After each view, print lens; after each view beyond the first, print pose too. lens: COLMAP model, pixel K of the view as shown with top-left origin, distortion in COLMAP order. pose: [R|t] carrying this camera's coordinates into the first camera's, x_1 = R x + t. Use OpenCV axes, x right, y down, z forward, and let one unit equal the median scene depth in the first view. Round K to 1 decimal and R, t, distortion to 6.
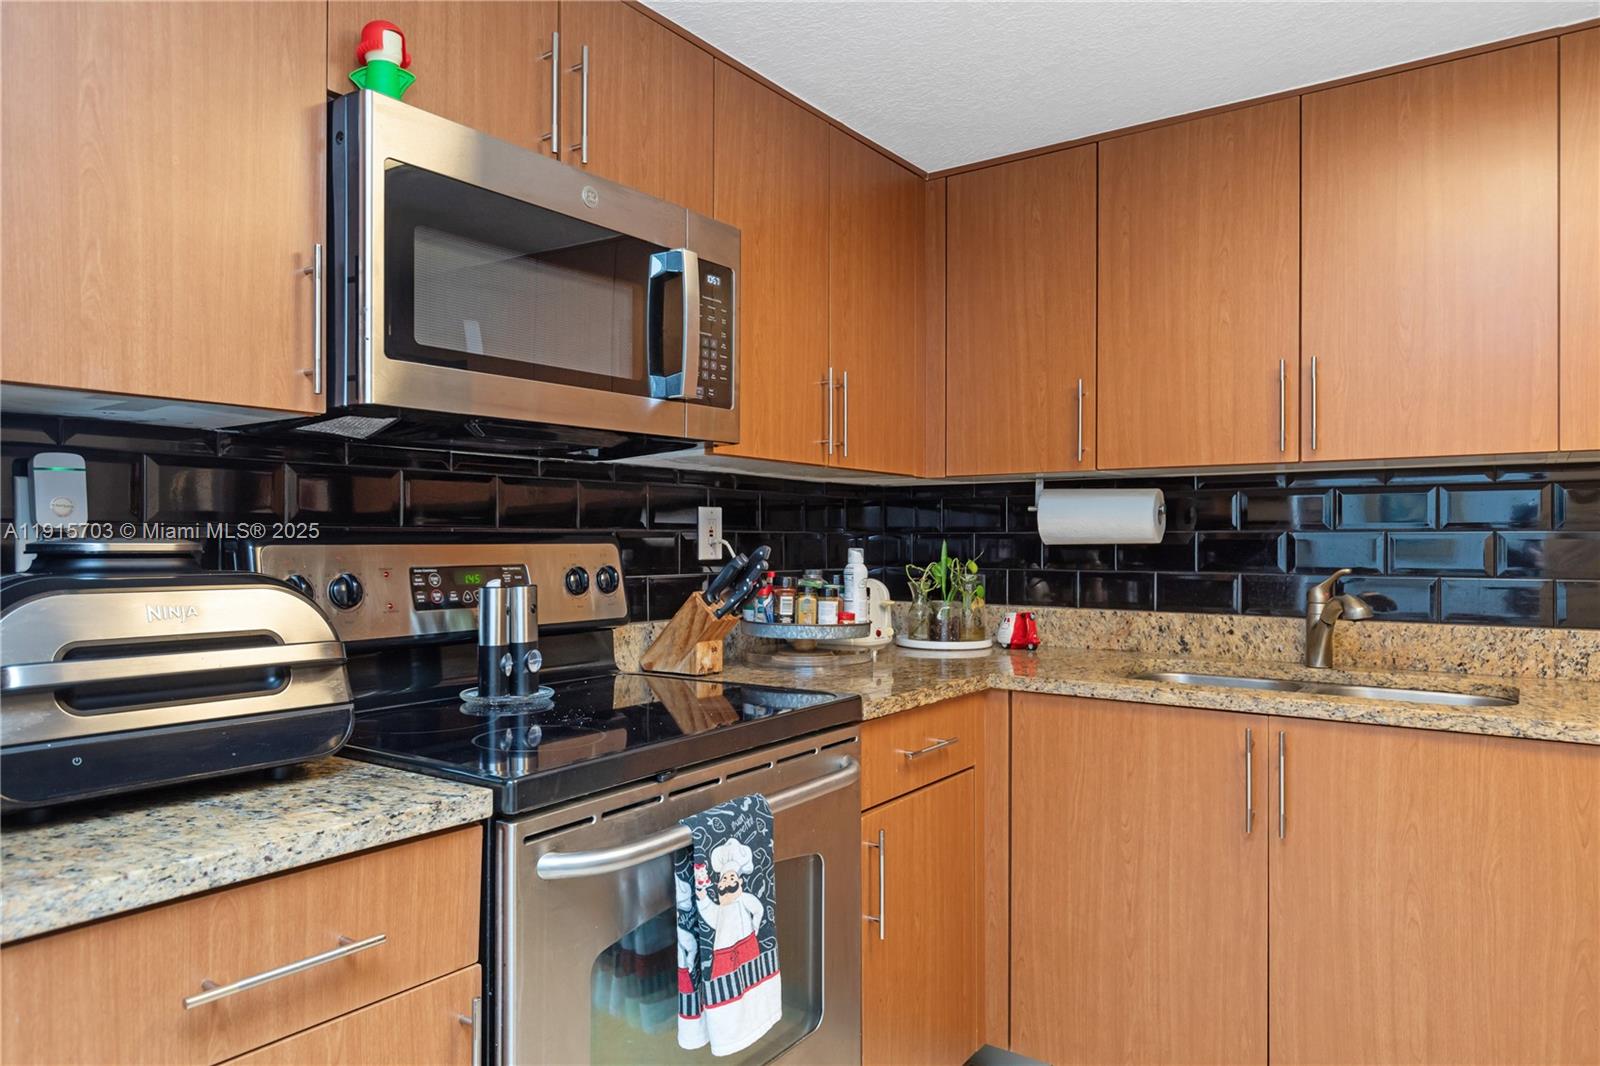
lens RADIAL K [[1026.6, 0, 796.4], [0, 1026.6, 532.1], [0, 0, 1]] dist [0.005891, -0.001705]
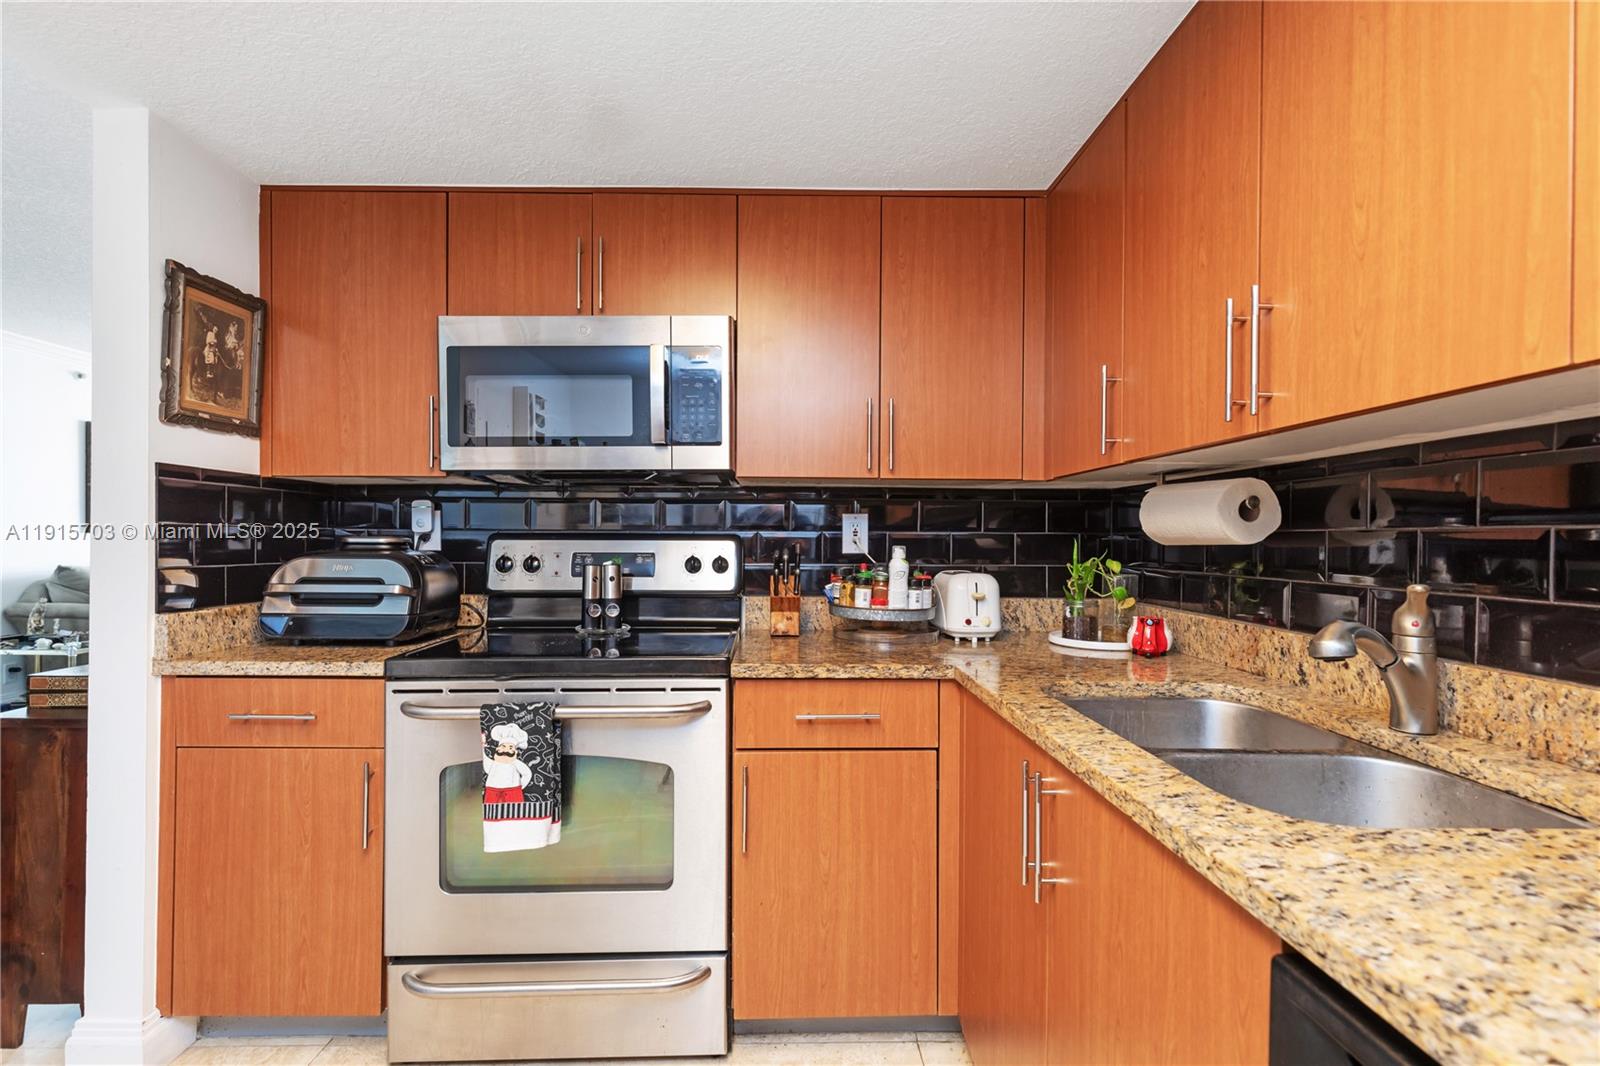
lens RADIAL K [[741.4, 0, 798.5], [0, 741.4, 534.1], [0, 0, 1]] dist [0.014397, -0.000181]
pose [[0.593746, -0.002343, -0.804649, 0.758201], [0.002858, 0.999996, -0.000803, 0.002859], [0.804647, -0.001823, 0.593750, 0.445677]]
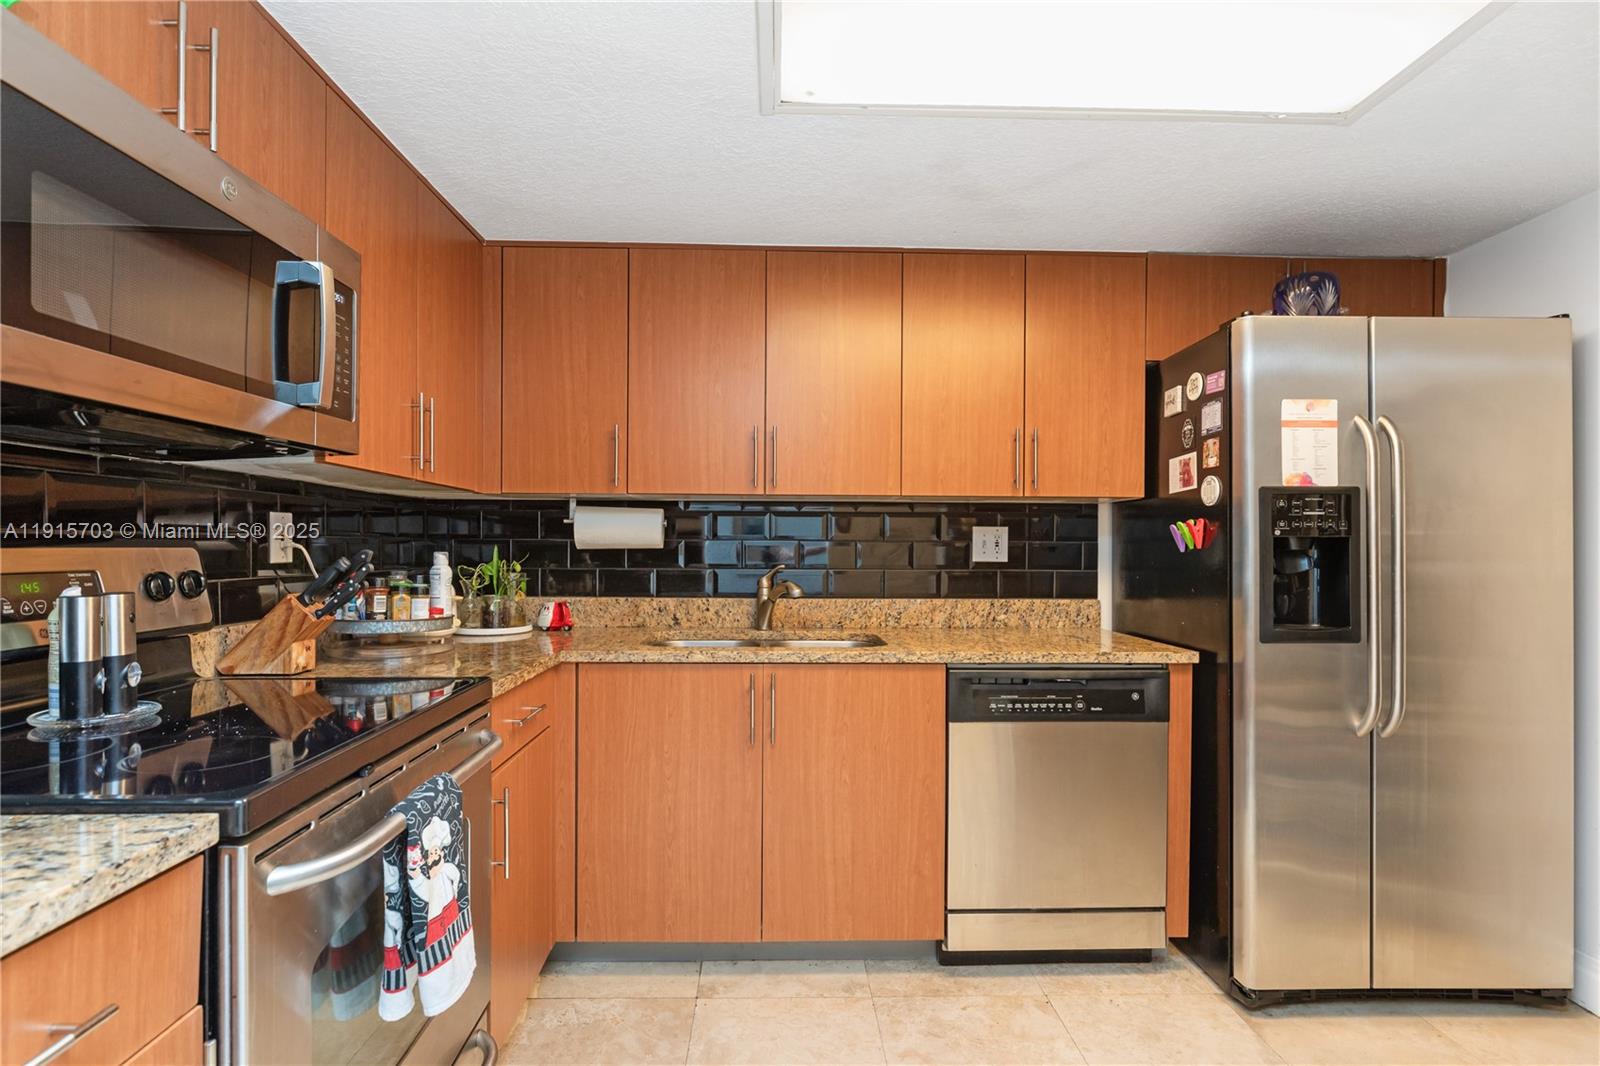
lens RADIAL K [[771.2, 0, 792.2], [0, 771.2, 550.0], [0, 0, 1]] dist [-0.001932, -0.000411]
pose [[0.795488, 0.001065, 0.605968, -0.172000], [-0.009704, 0.999893, 0.010982, 0.000275], [-0.605892, -0.014617, 0.795413, 0.078168]]
